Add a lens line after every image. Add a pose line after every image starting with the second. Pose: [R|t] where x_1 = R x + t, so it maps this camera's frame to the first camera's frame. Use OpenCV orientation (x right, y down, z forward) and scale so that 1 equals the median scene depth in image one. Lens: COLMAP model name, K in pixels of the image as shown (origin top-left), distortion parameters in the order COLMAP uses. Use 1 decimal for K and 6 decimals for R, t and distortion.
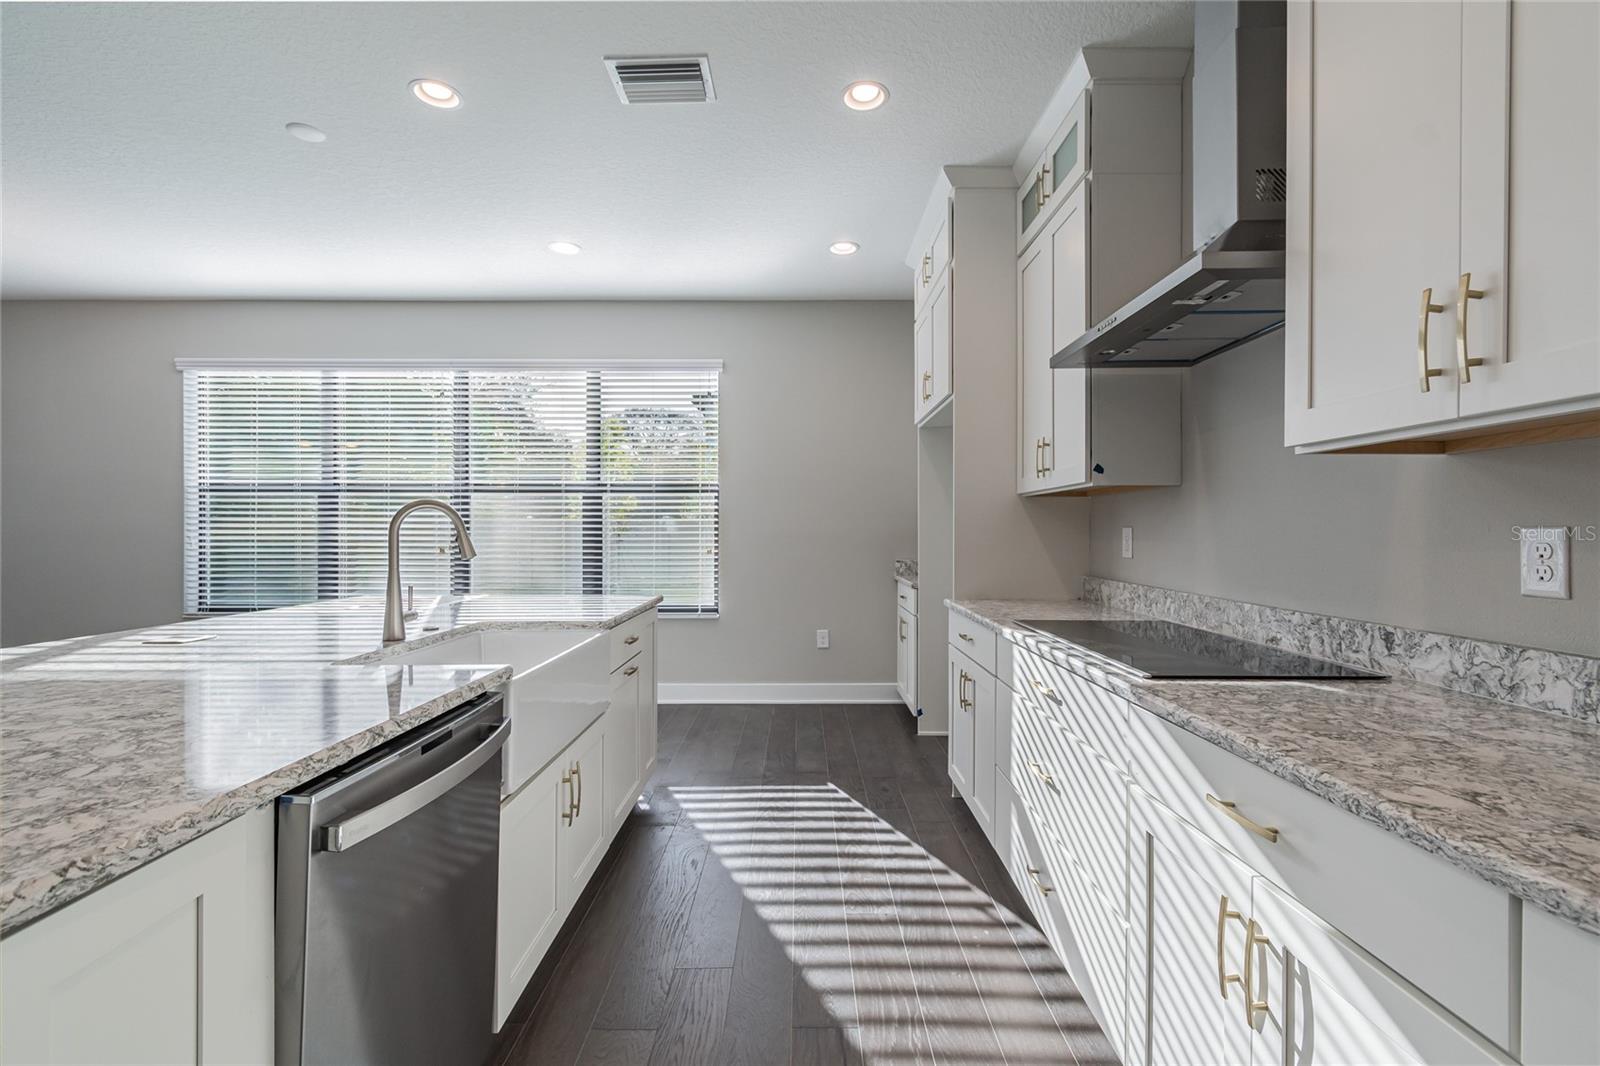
lens RADIAL K [[710.6, 0, 800.0], [0, 710.6, 533.0], [0, 0, 1]] dist [-0.003727, -0.000119]
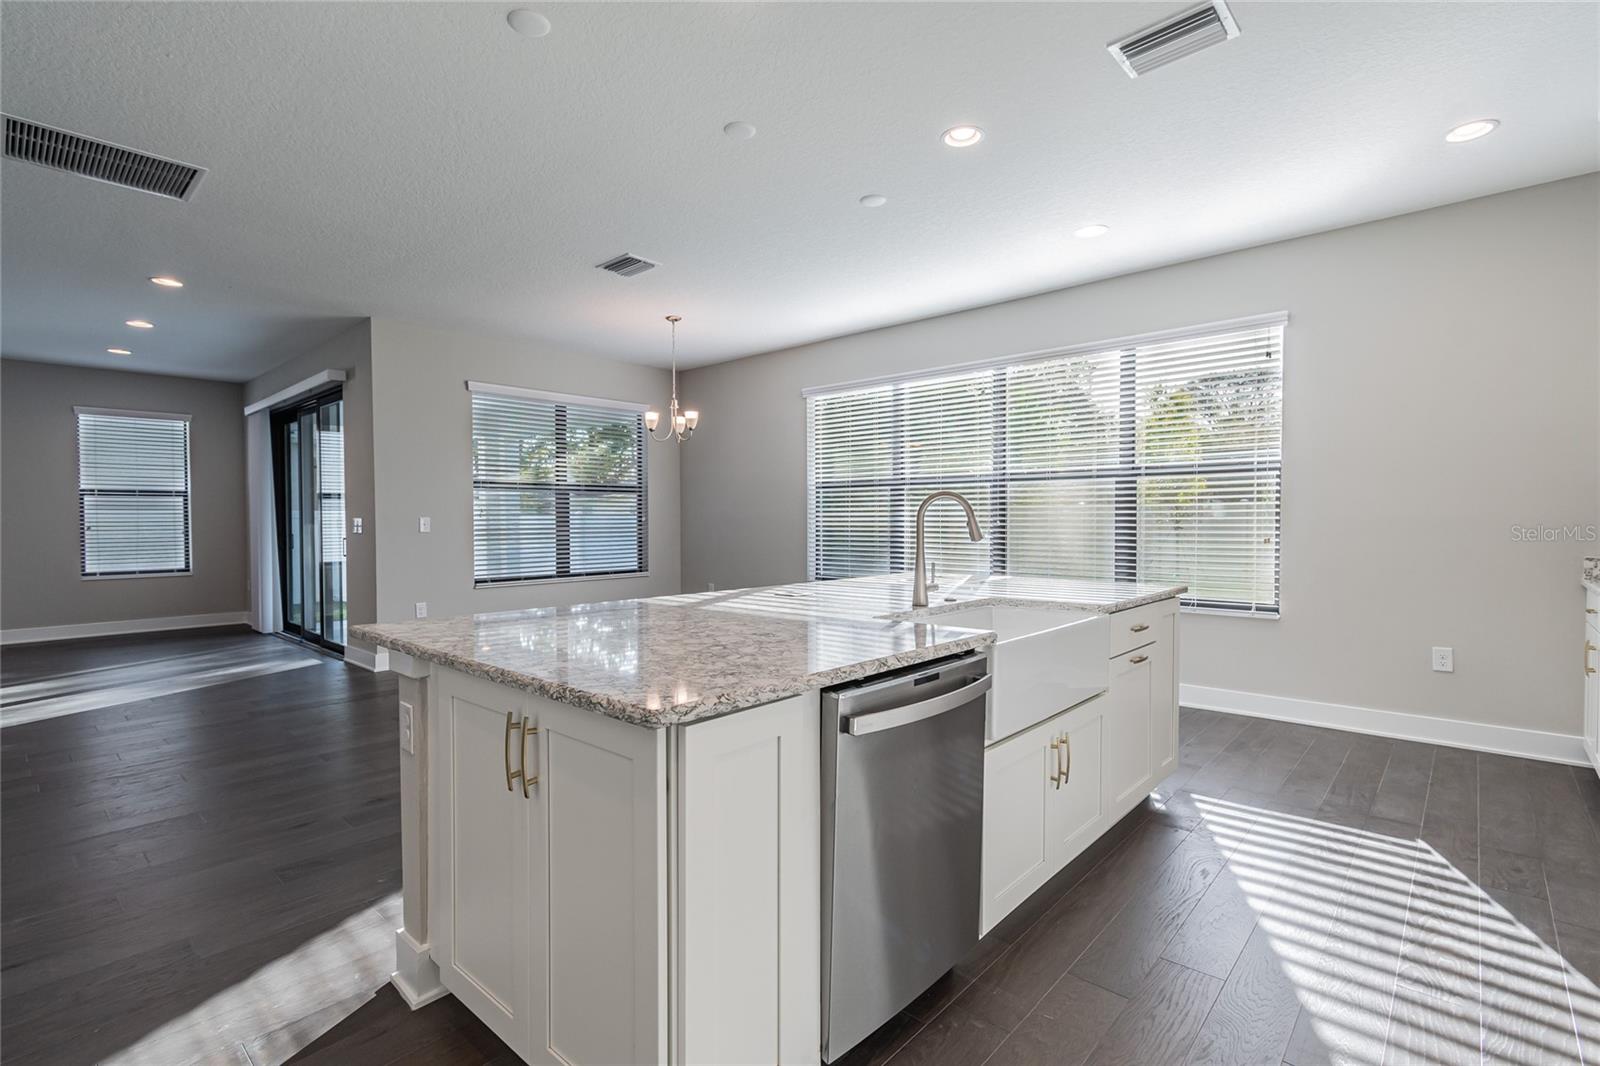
lens RADIAL K [[751.3, 0, 769.0], [0, 751.3, 524.1], [0, 0, 1]] dist [-0.000431, 0.000083]
pose [[0.710067, 0.001629, -0.704132, 0.115941], [0.002406, 0.999986, 0.004739, 0.001222], [0.704130, -0.005059, 0.710053, -0.082530]]
